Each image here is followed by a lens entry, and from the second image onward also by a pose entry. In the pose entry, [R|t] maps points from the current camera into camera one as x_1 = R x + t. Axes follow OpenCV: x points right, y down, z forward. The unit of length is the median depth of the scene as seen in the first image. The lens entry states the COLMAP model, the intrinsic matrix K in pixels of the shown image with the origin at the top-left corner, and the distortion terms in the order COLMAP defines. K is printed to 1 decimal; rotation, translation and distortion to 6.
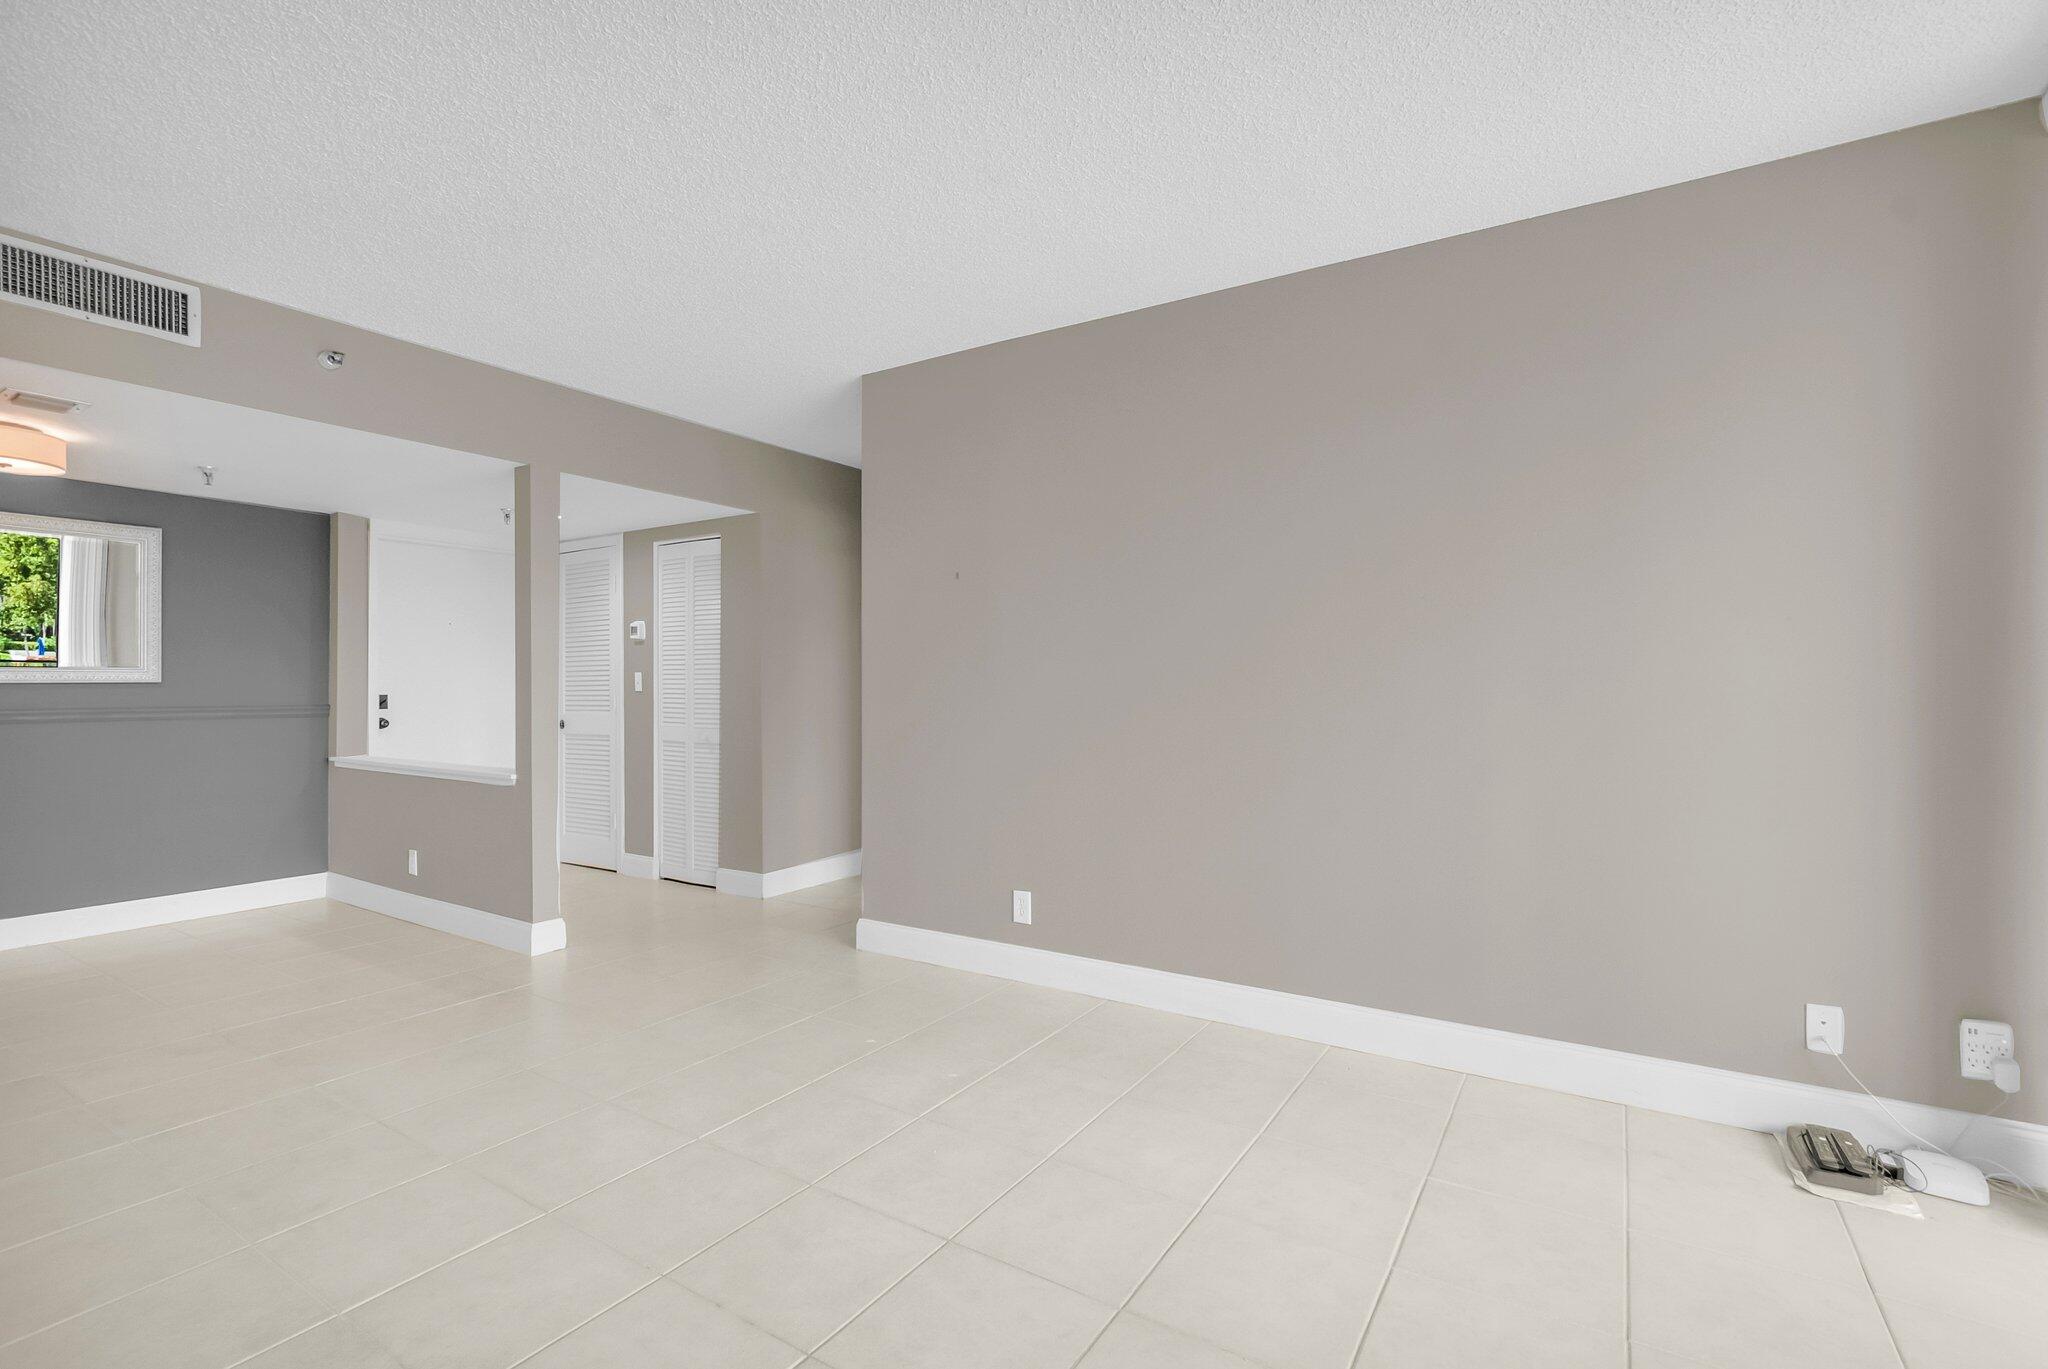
lens RADIAL K [[928.3, 0, 1031.3], [0, 928.3, 686.2], [0, 0, 1]] dist [0.003478, 0.000504]
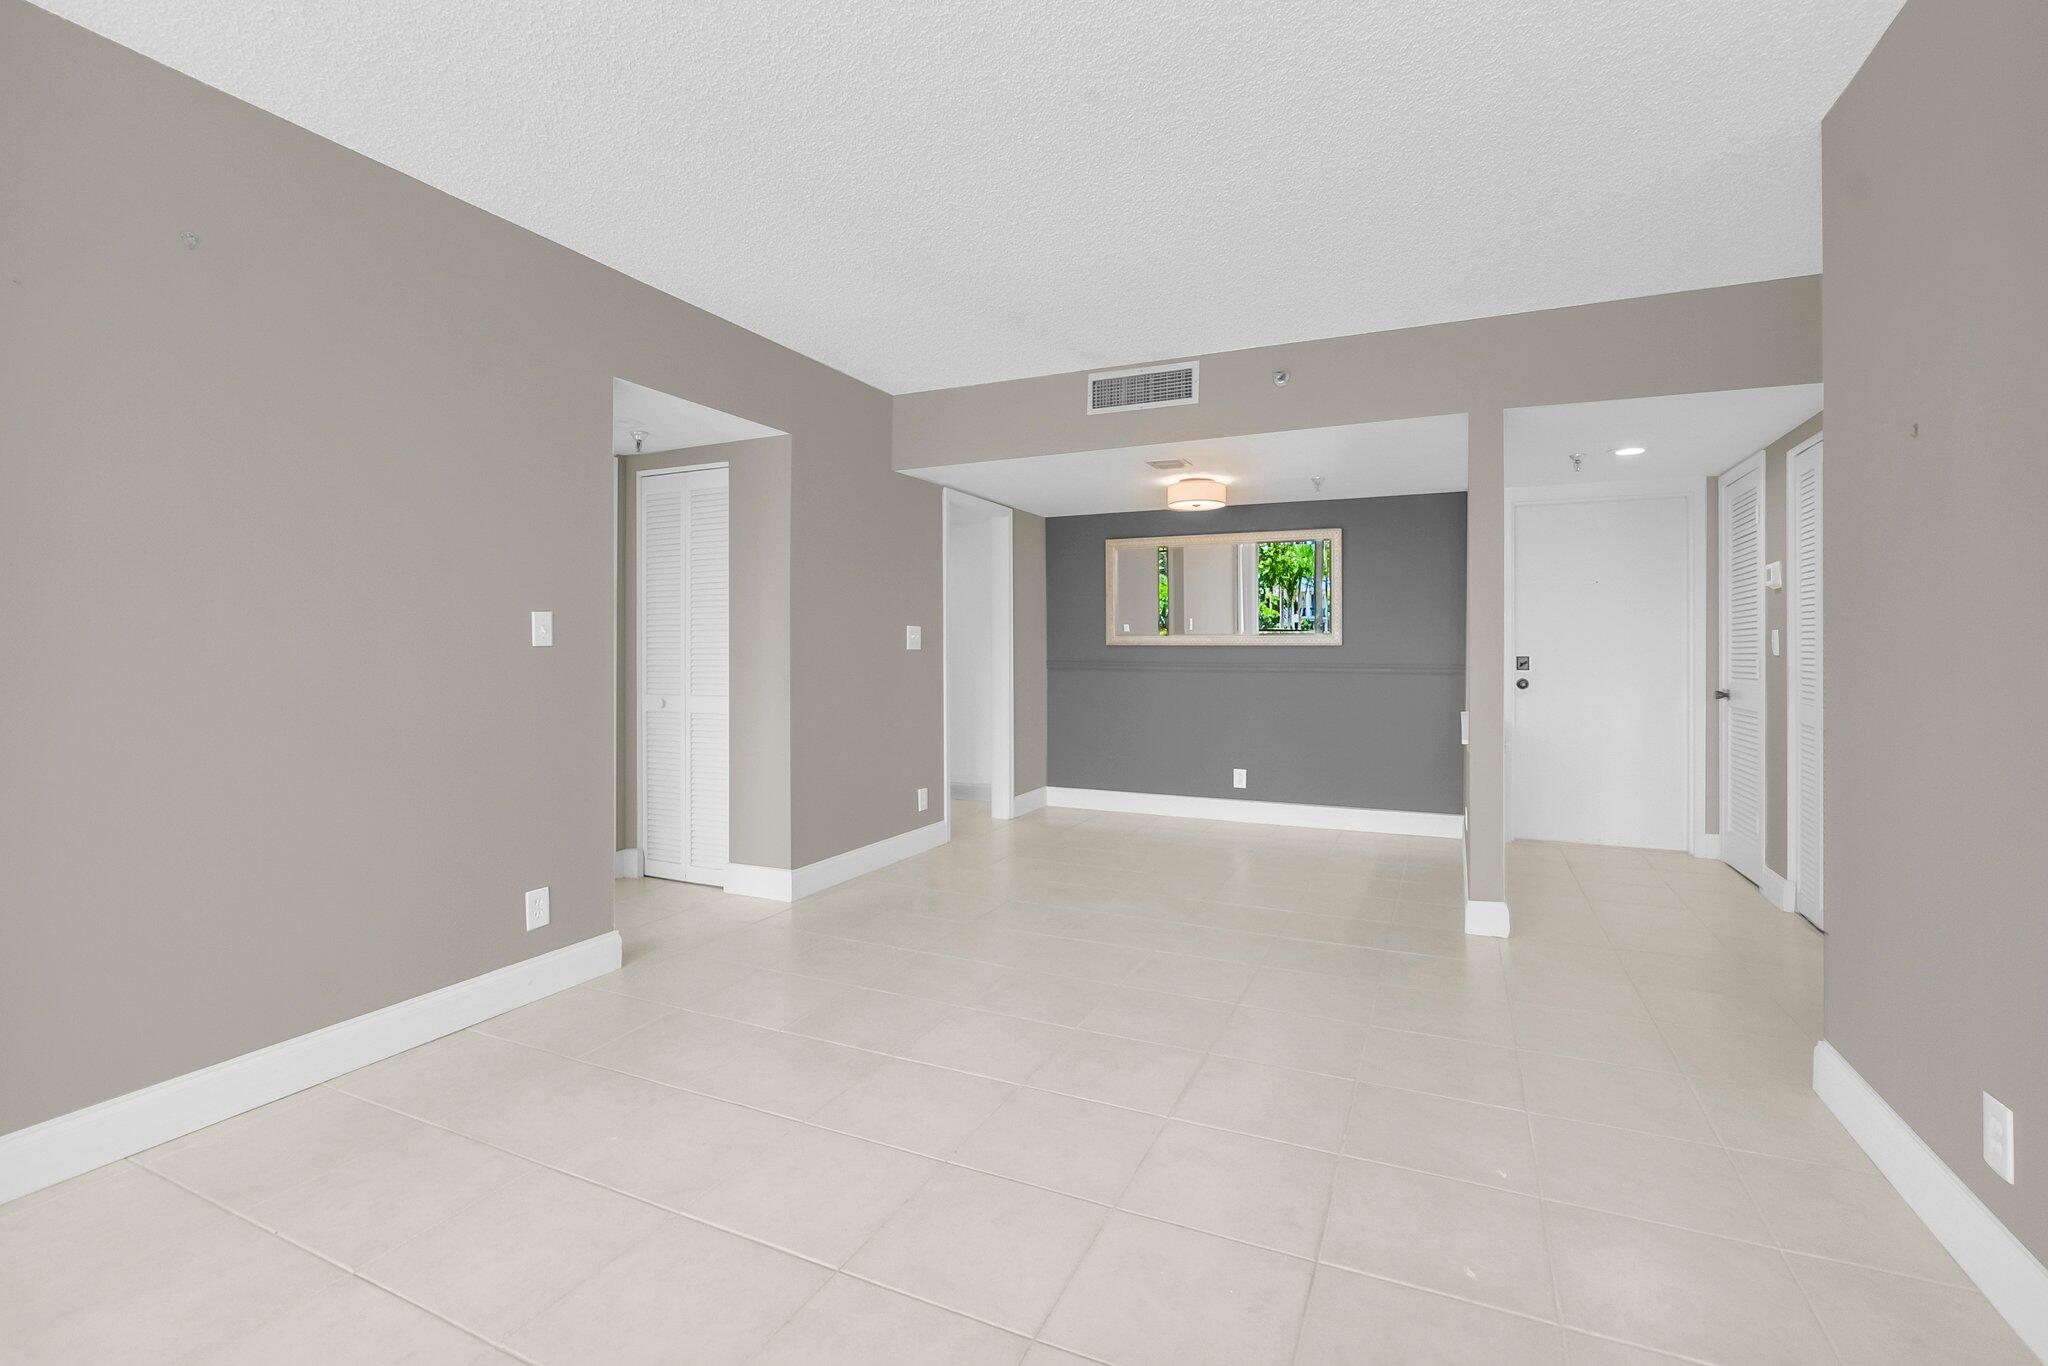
lens RADIAL K [[928.3, 0, 1025.2], [0, 928.3, 650.5], [0, 0, 1]] dist [0.003478, 0.000504]
pose [[0.133221, 0.002766, -0.991082, 0.250840], [-0.000483, 0.999996, 0.002726, 0.000201], [0.991086, 0.000116, 0.133222, 0.316344]]
